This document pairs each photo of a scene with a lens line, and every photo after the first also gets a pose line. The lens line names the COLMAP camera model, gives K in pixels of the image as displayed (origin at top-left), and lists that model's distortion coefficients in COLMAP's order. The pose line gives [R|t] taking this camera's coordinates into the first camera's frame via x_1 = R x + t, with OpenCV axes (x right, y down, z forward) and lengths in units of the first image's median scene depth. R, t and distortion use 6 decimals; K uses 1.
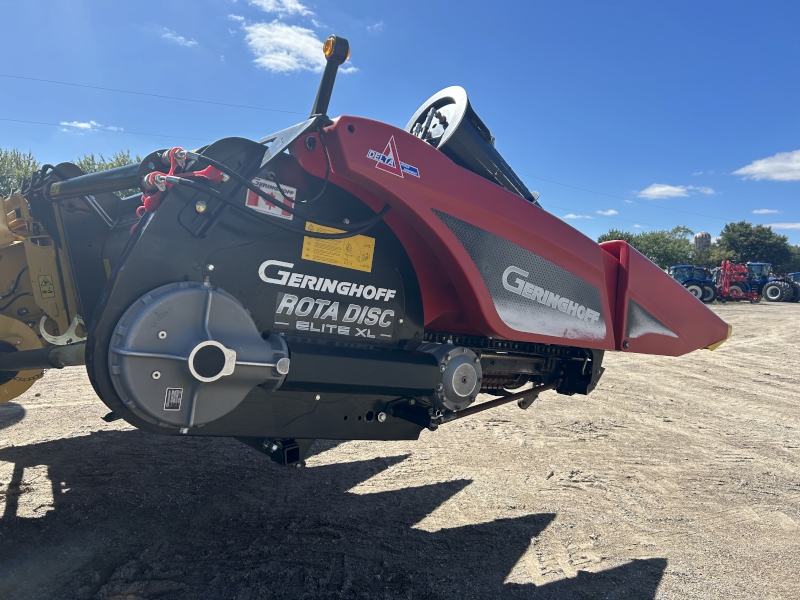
lens RADIAL K [[603.1, 0, 400.6], [0, 603.1, 296.9], [0, 0, 1]] dist [0.007589, 0.002077]
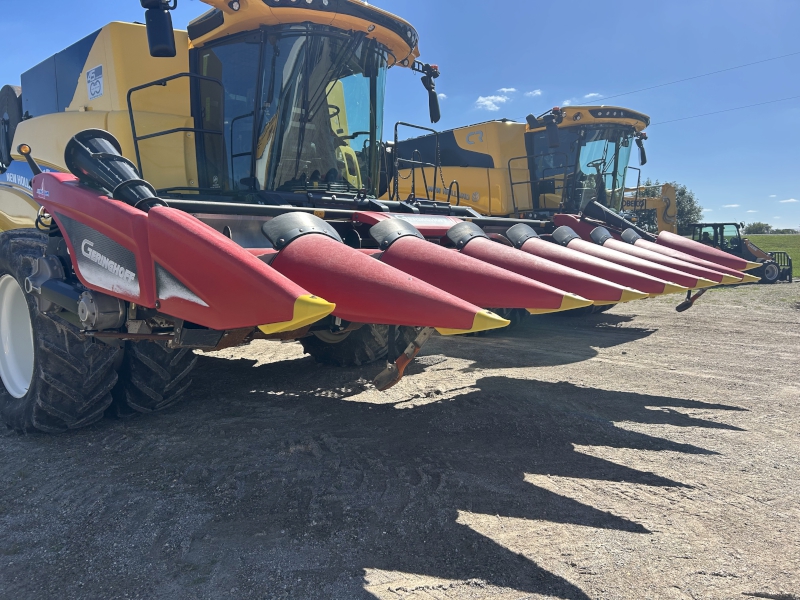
lens RADIAL K [[603.1, 0, 399.8], [0, 603.1, 300.6], [0, 0, 1]] dist [0.007589, 0.002077]
pose [[0.190370, 0.054695, -0.980188, 1.837043], [-0.005688, 0.998491, 0.054611, 0.014307], [0.981696, -0.004821, 0.190393, 1.499799]]
